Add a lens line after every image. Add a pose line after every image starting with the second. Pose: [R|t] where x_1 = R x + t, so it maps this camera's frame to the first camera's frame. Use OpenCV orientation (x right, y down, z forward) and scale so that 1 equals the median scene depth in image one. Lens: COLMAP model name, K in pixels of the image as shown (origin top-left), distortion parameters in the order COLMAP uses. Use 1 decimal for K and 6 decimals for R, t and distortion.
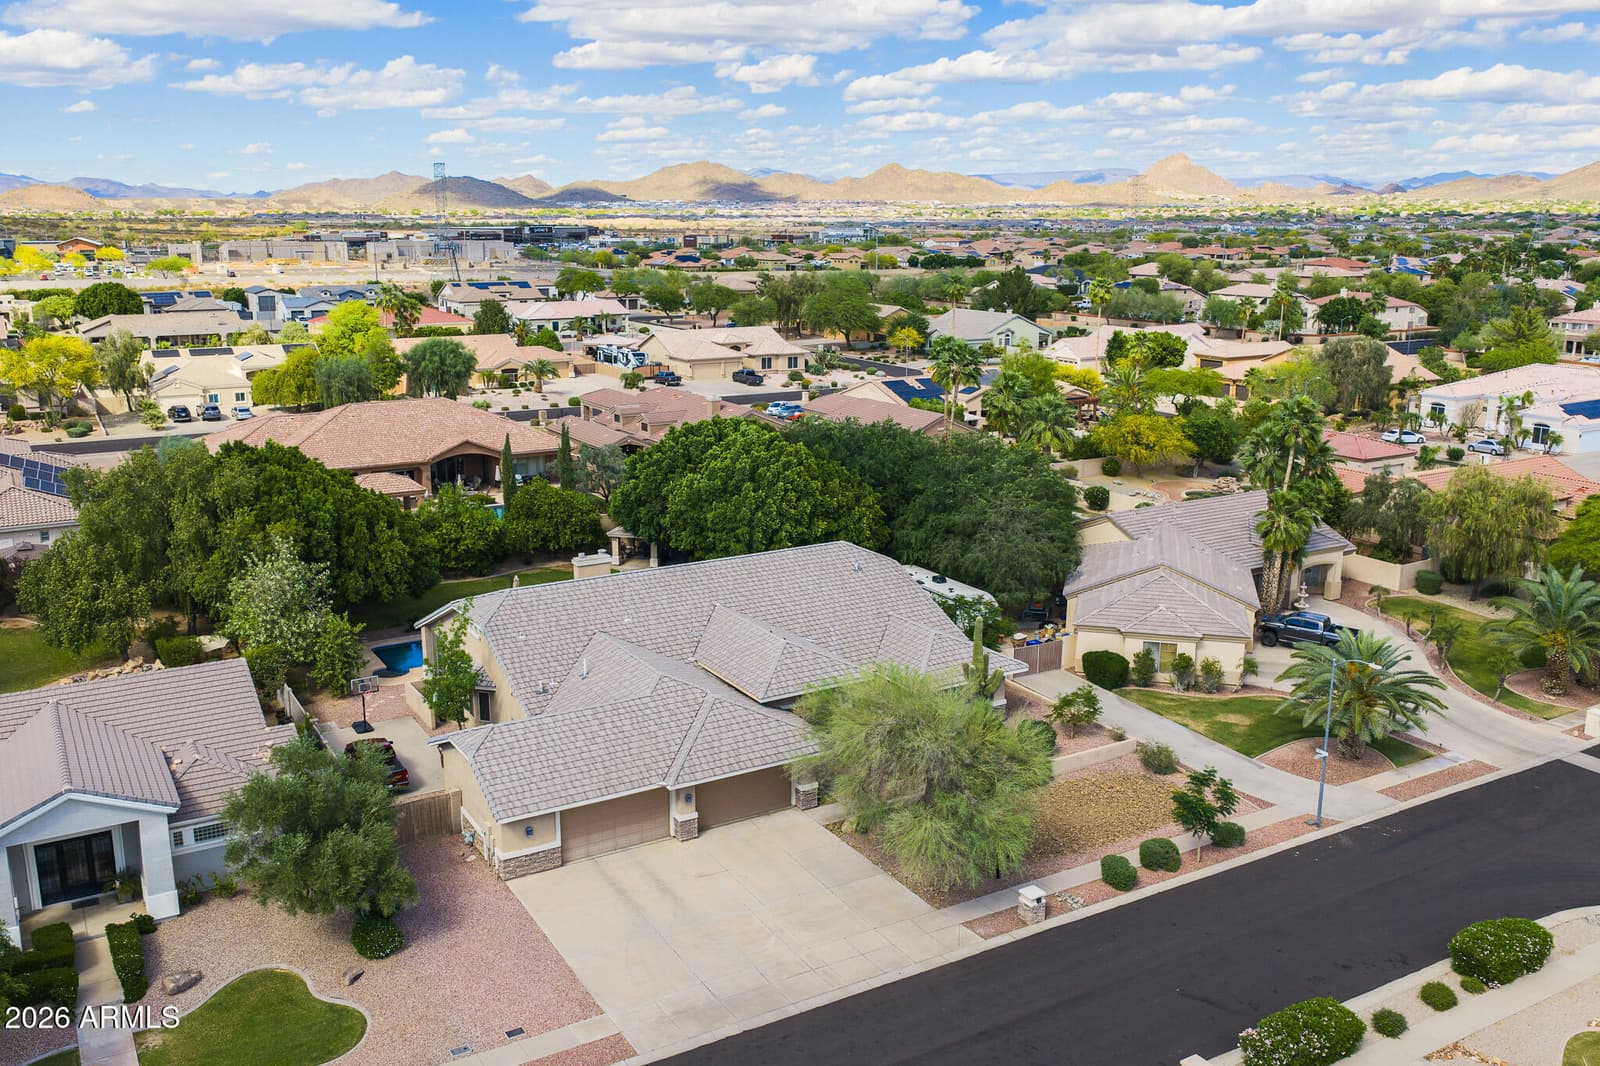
lens RADIAL K [[1335.8, 0, 794.4], [0, 1335.8, 603.4], [0, 0, 1]] dist [0.007916, -0.005576]
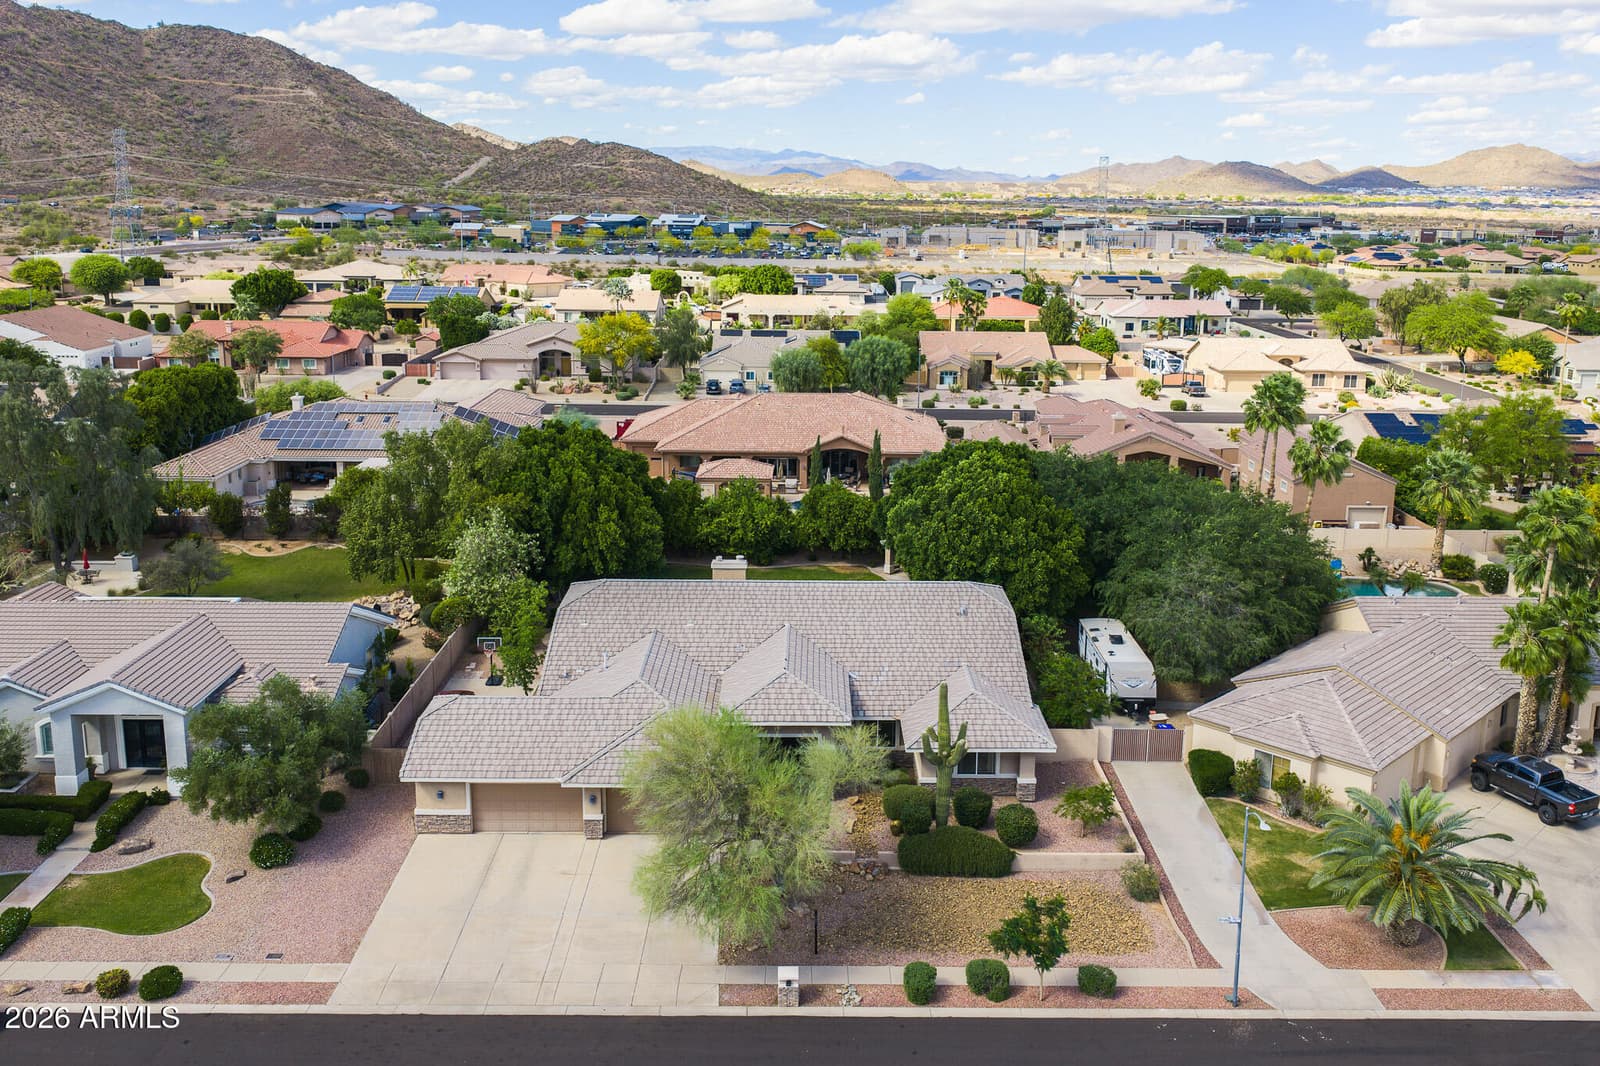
lens RADIAL K [[1363.1, 0, 825.7], [0, 1363.1, 532.0], [0, 0, 1]] dist [0.013413, -0.028743]
pose [[0.869177, 0.129874, -0.477141, 0.420154], [-0.150678, 0.988568, -0.005400, -0.062903], [0.470985, 0.076588, 0.878810, 0.090591]]
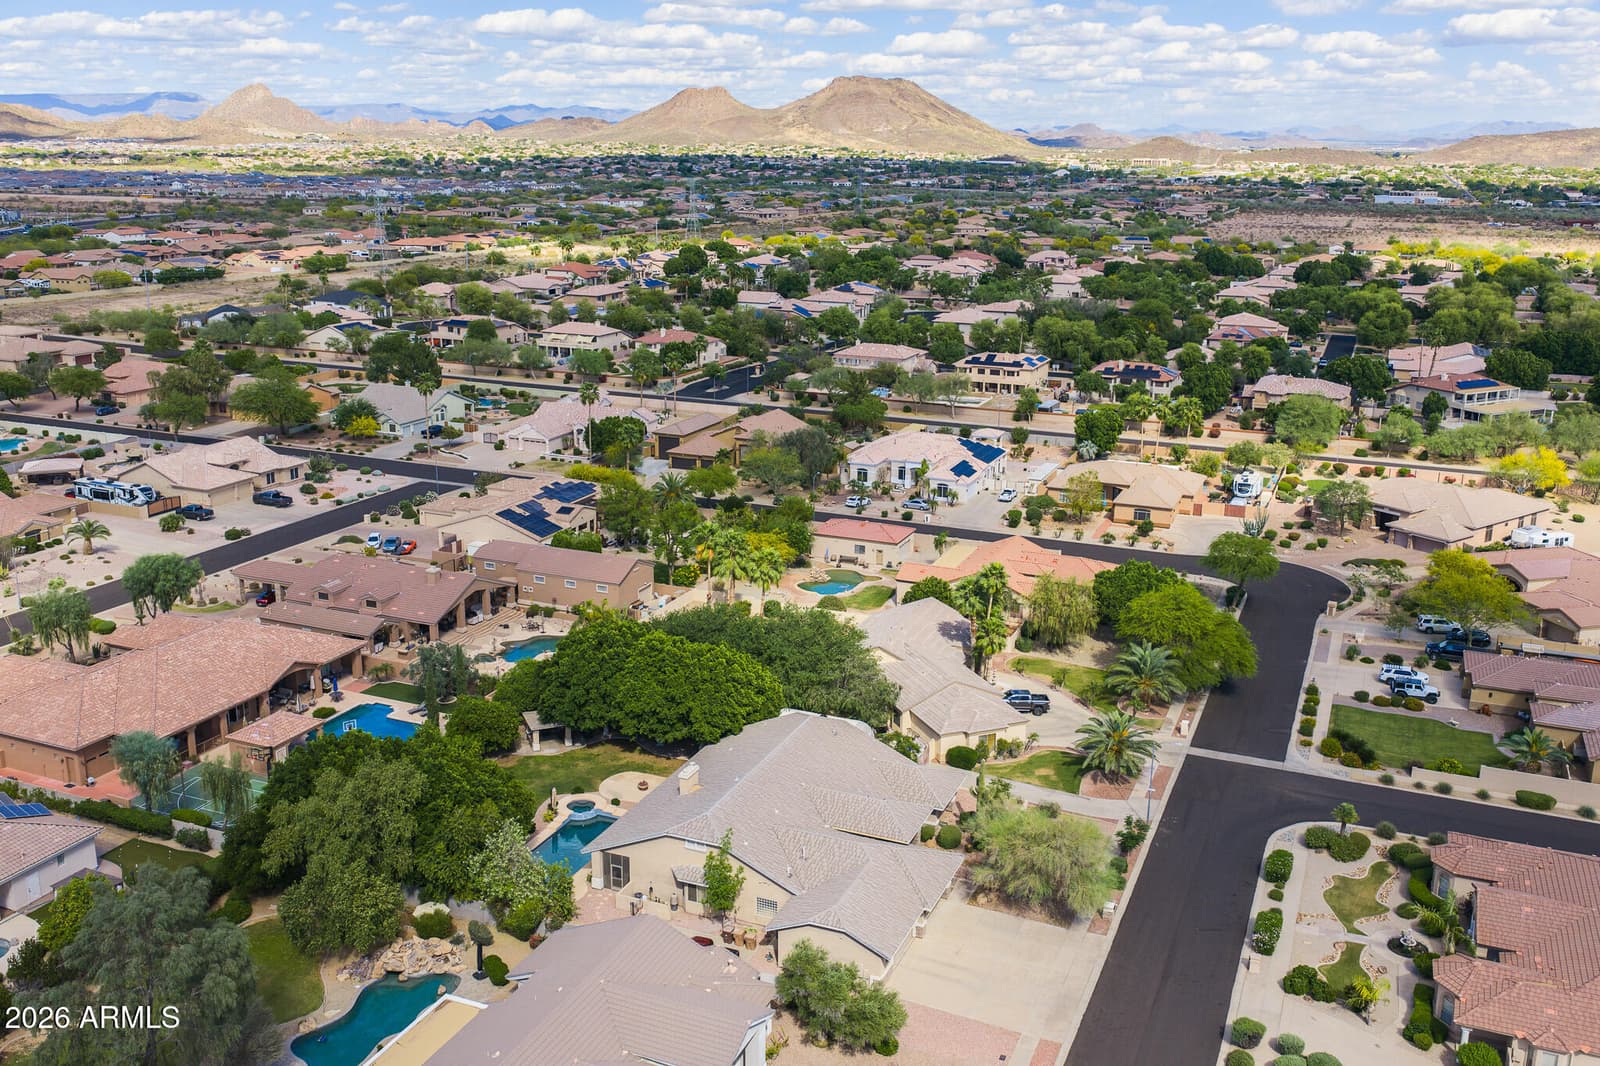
lens RADIAL K [[1363.1, 0, 825.7], [0, 1363.1, 532.0], [0, 0, 1]] dist [0.013413, -0.028743]
pose [[0.805800, -0.149037, 0.573127, -0.827883], [0.158274, 0.986807, 0.034081, -0.310432], [-0.570645, 0.063249, 0.818757, -0.299545]]
